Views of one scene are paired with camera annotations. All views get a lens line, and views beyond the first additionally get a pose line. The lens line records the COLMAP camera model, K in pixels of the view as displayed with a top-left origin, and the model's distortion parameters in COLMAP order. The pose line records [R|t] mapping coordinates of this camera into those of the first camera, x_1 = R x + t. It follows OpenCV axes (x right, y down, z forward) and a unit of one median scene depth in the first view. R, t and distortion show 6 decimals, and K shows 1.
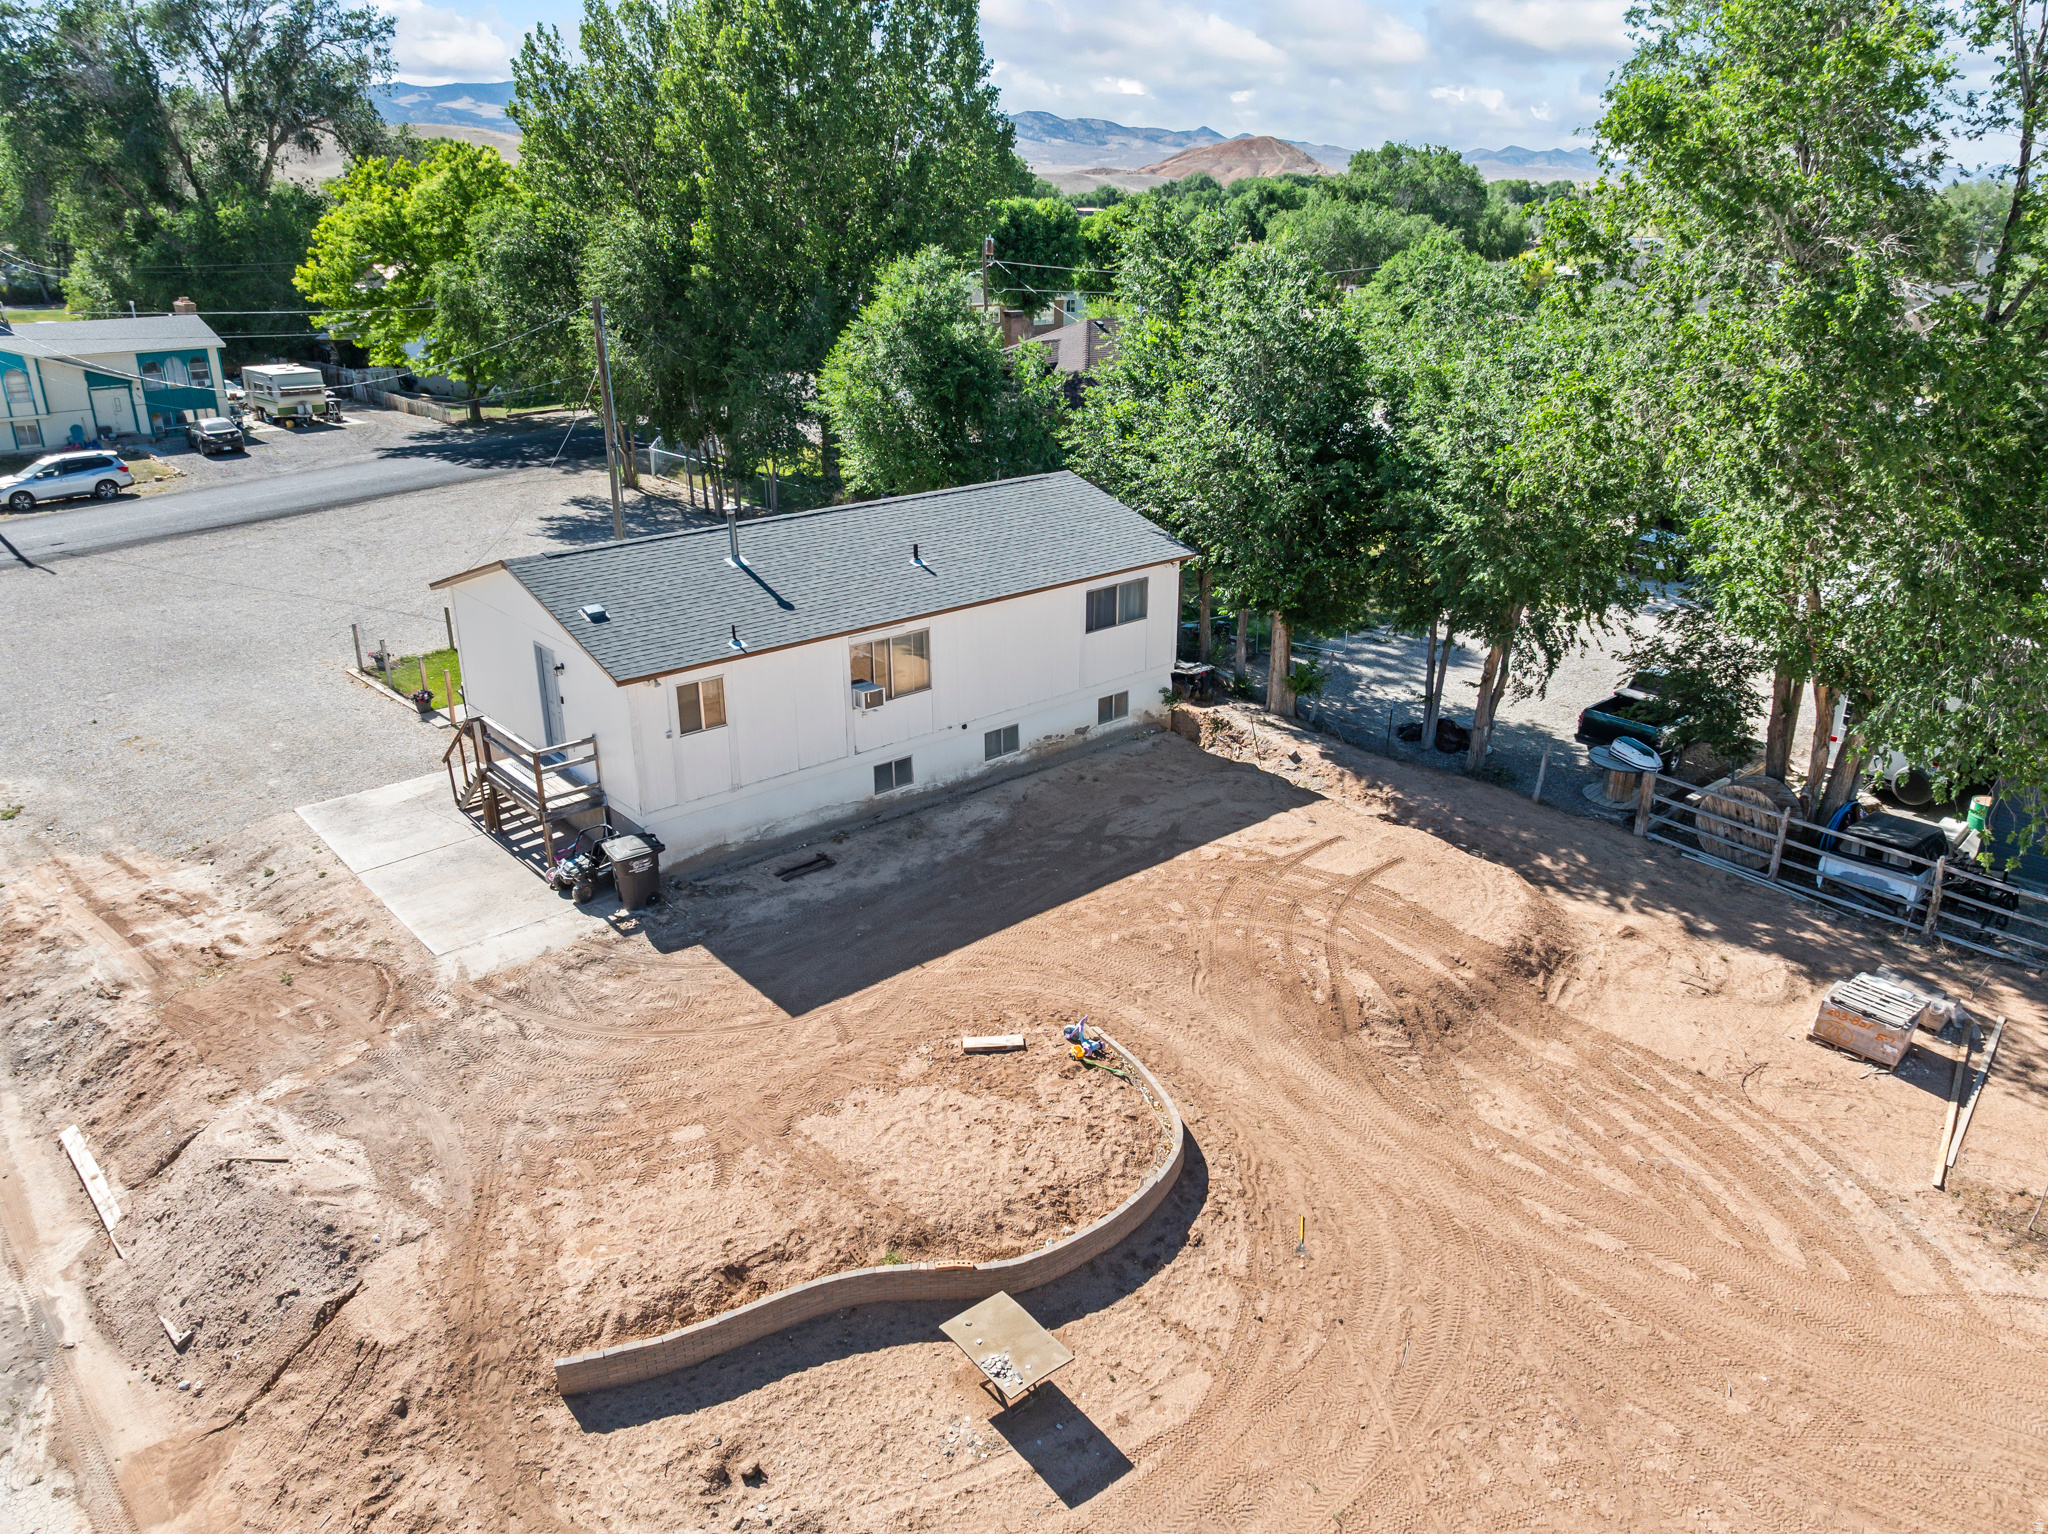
lens RADIAL K [[1433.9, 0, 1032.0], [0, 1433.9, 765.9], [0, 0, 1]] dist [-0.036907, 0.001902]
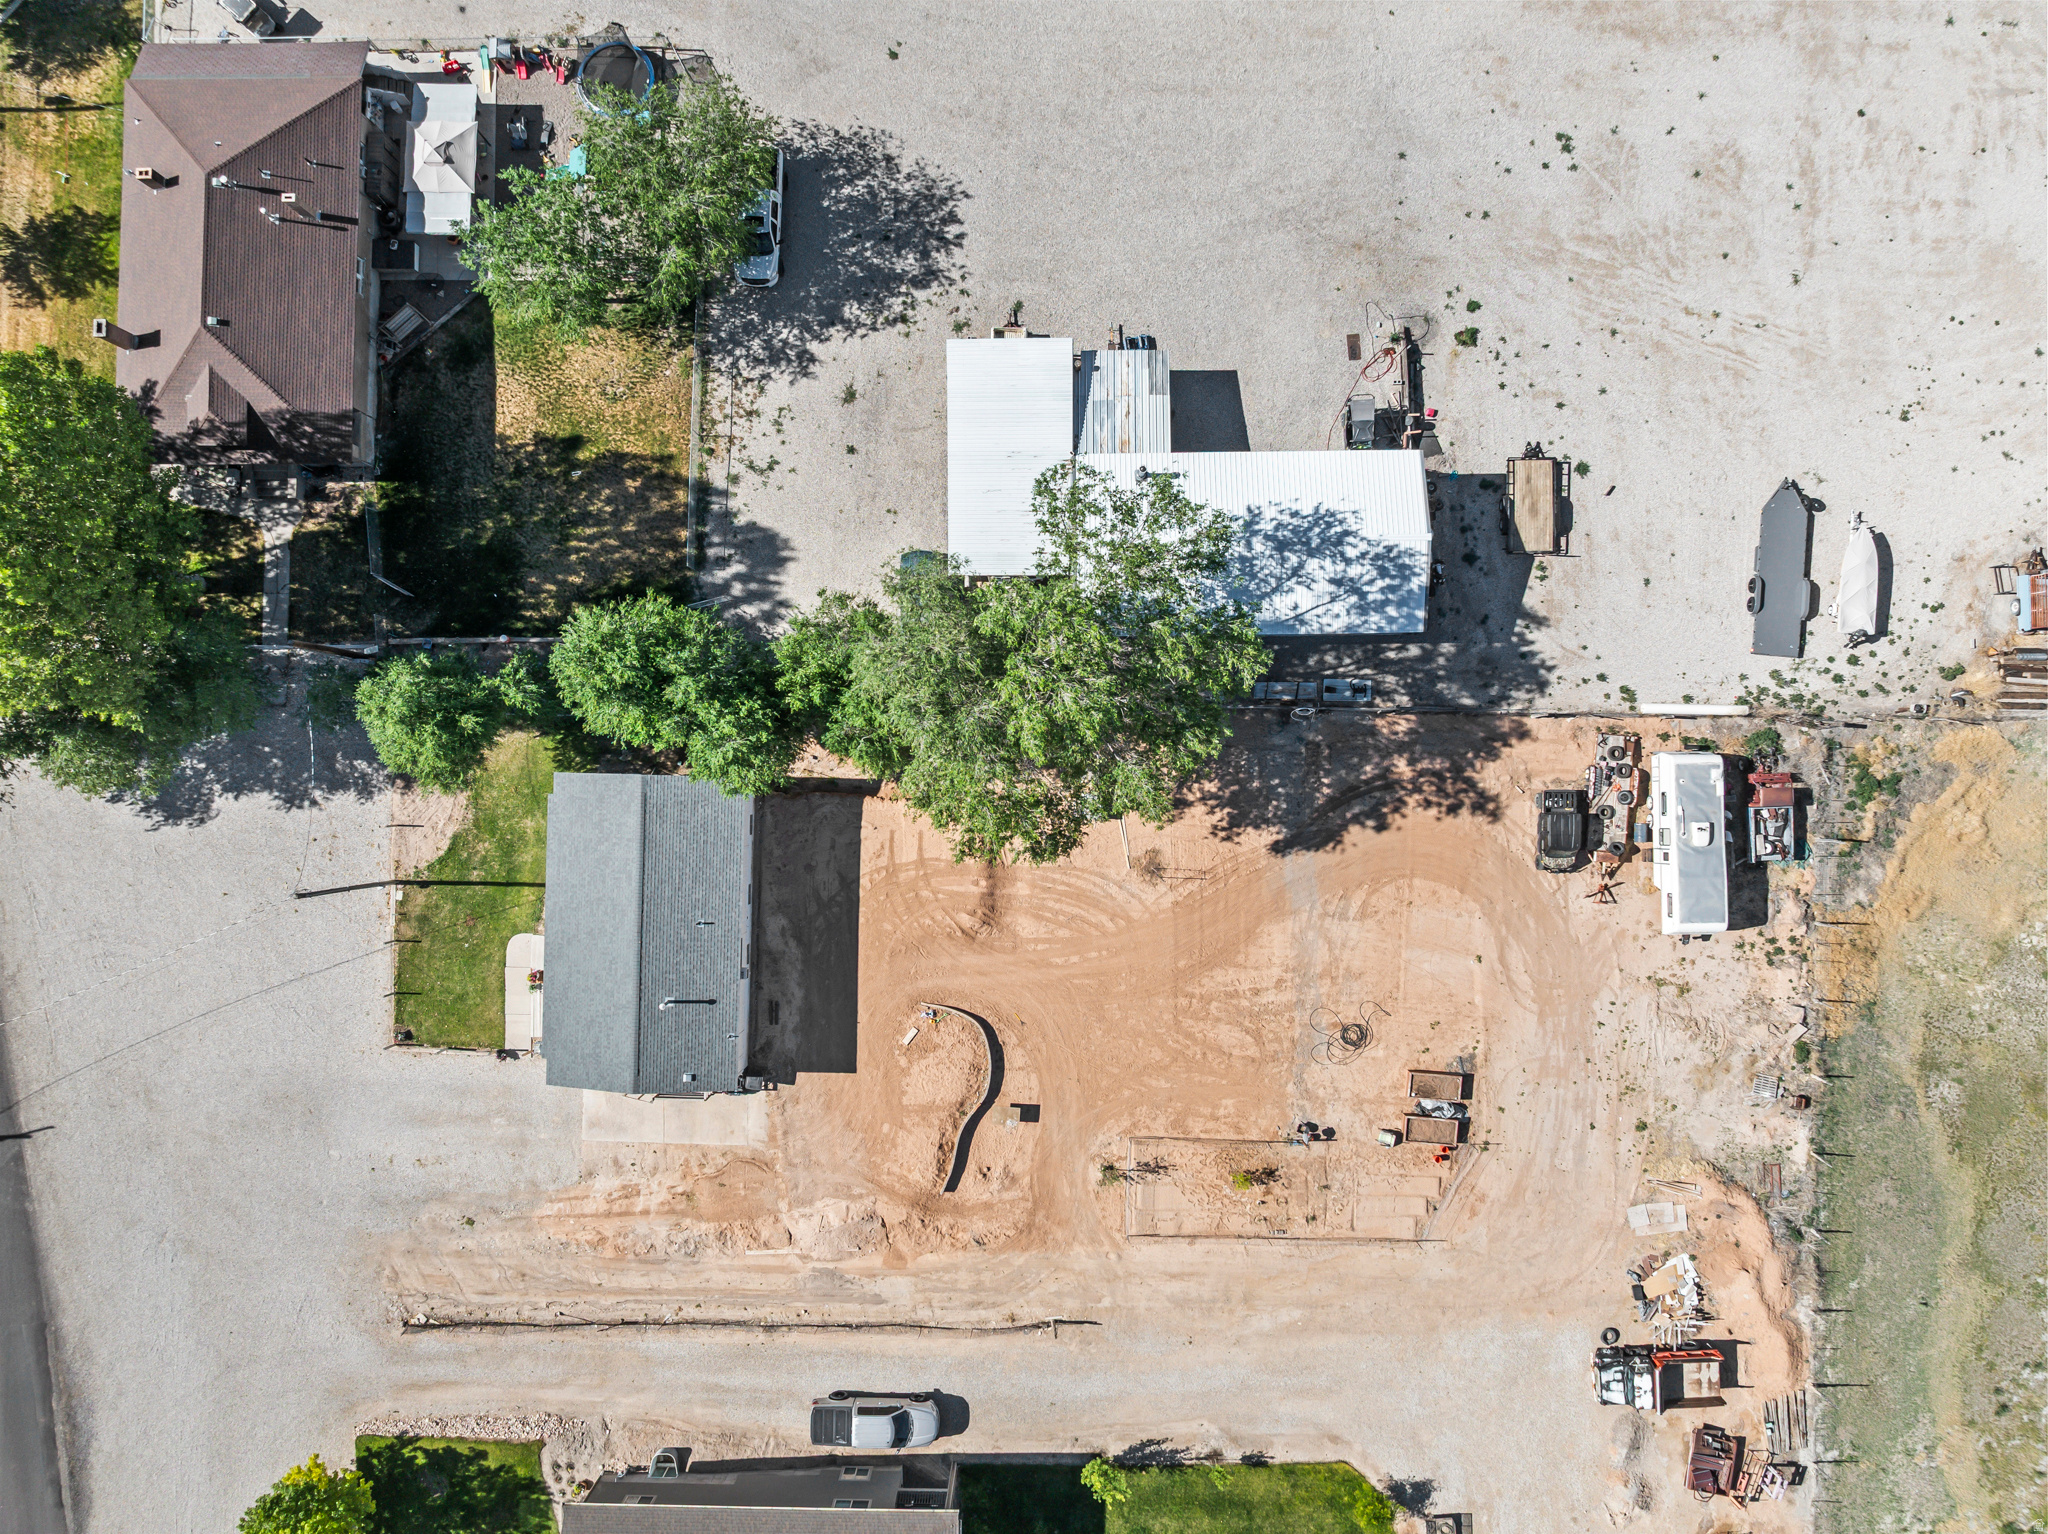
lens RADIAL K [[1433.9, 0, 1032.0], [0, 1433.9, 765.9], [0, 0, 1]] dist [-0.036907, 0.001902]
pose [[0.678037, -0.735023, 0.002504, 0.421977], [0.276997, 0.258673, 0.925398, -2.033638], [-0.680837, -0.626760, 0.378989, -0.016833]]
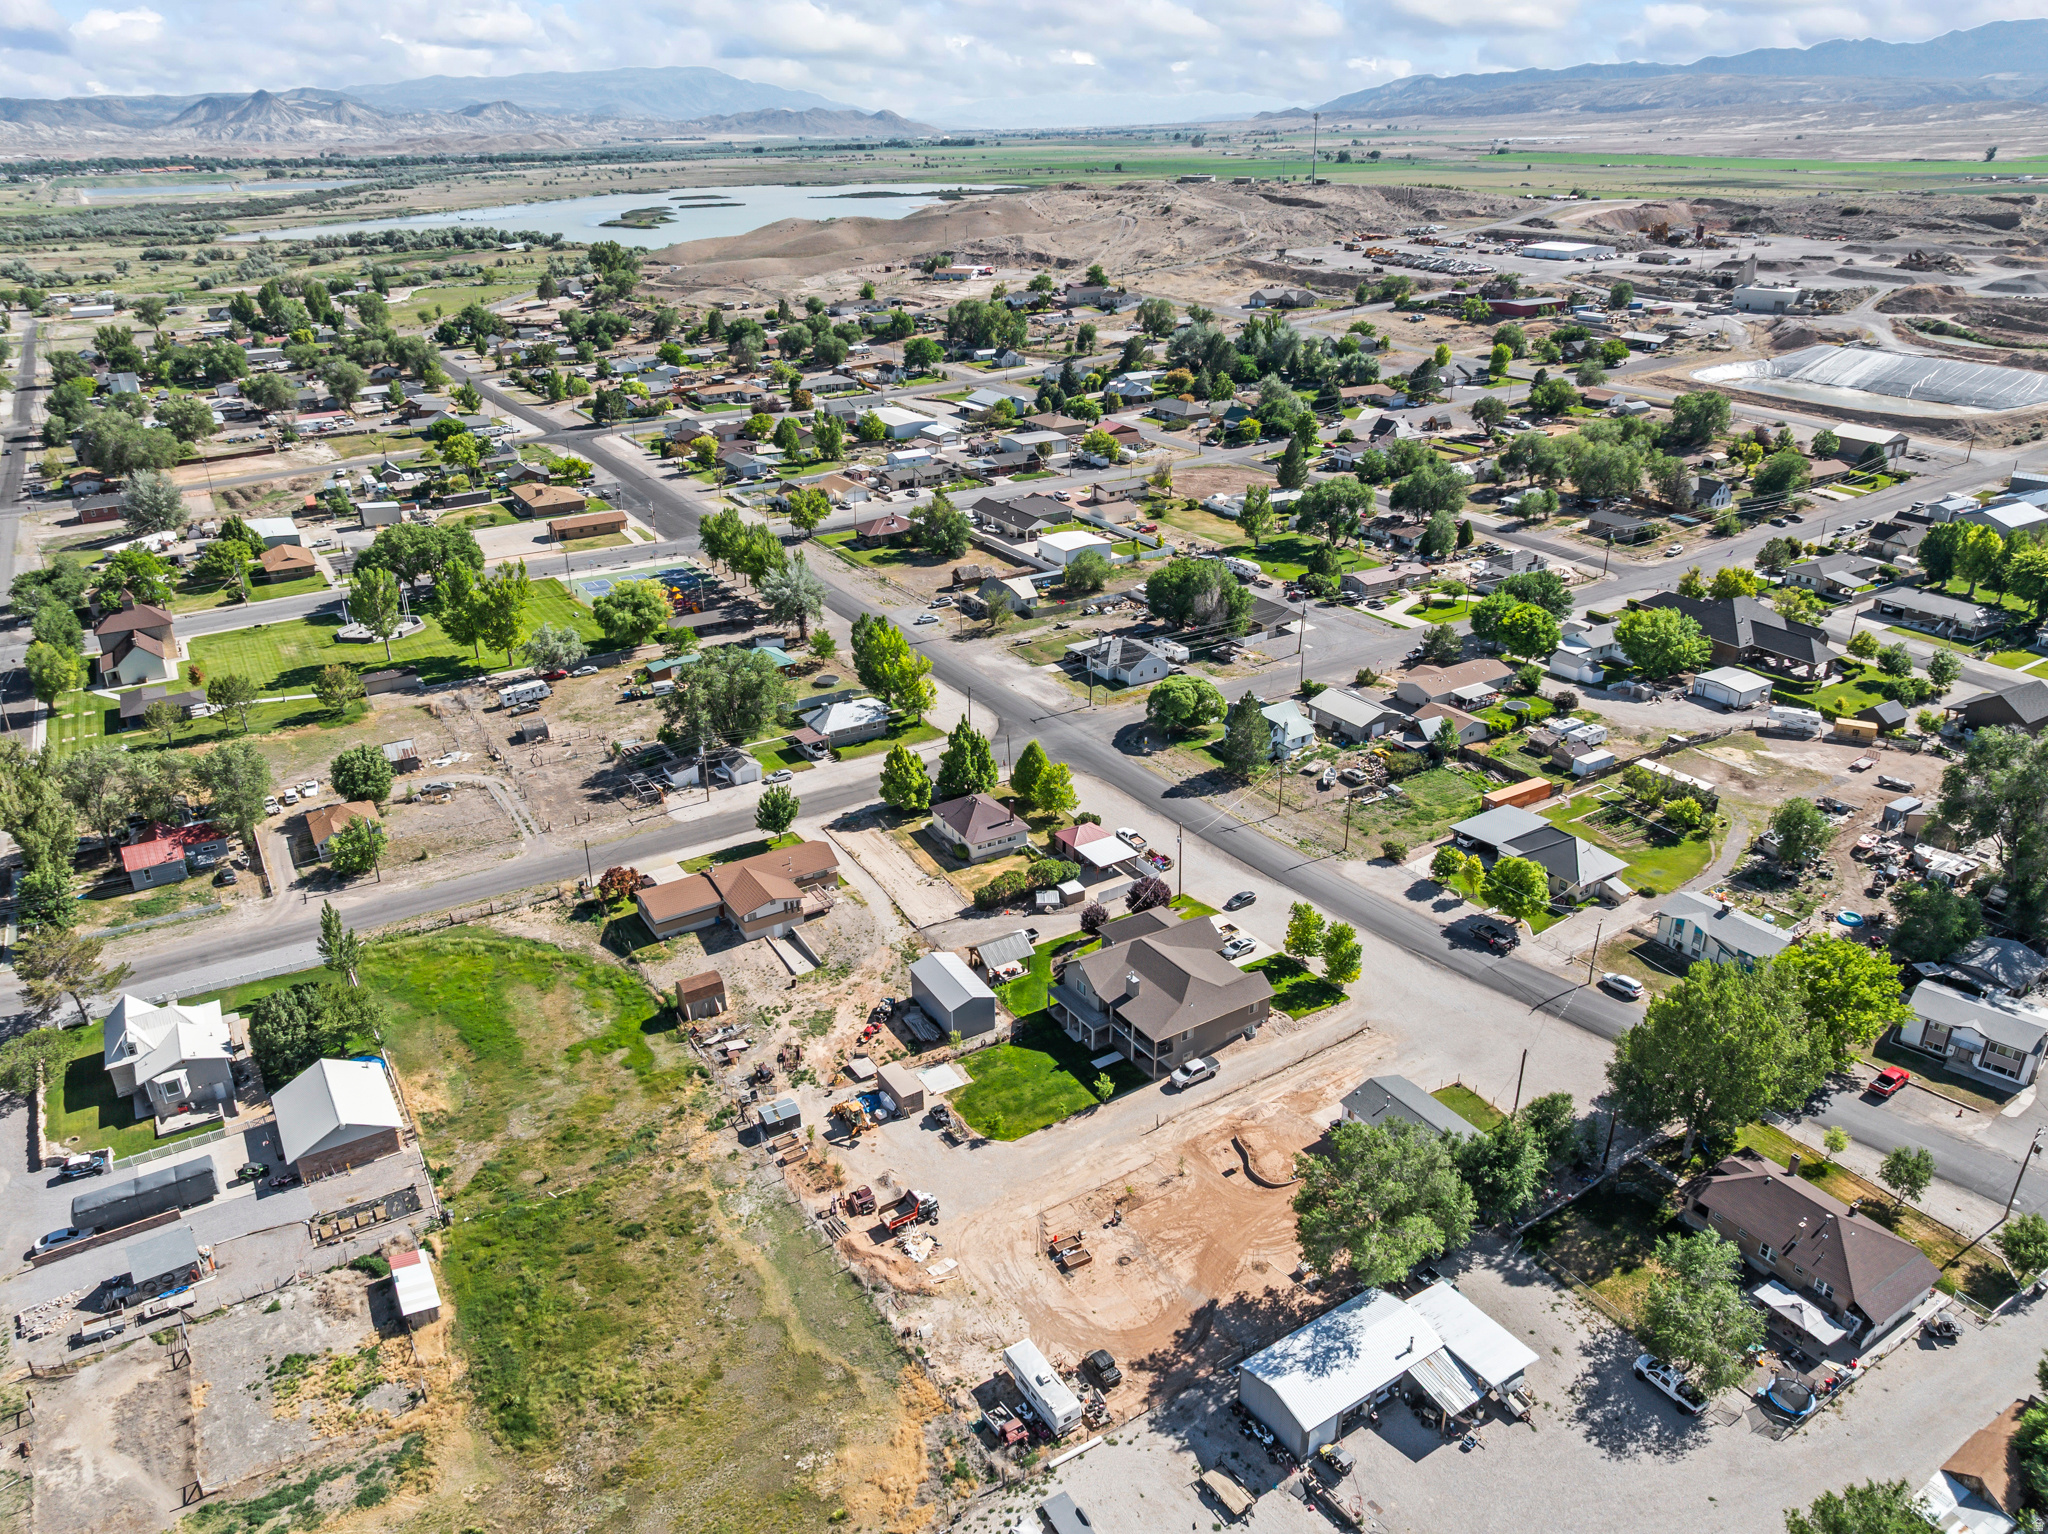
lens RADIAL K [[1433.9, 0, 1032.0], [0, 1433.9, 765.9], [0, 0, 1]] dist [-0.036907, 0.001902]
pose [[-0.172421, 0.405614, -0.897635, 3.985009], [-0.355052, 0.824433, 0.440736, -2.854086], [0.918808, 0.394700, 0.001865, -0.676198]]
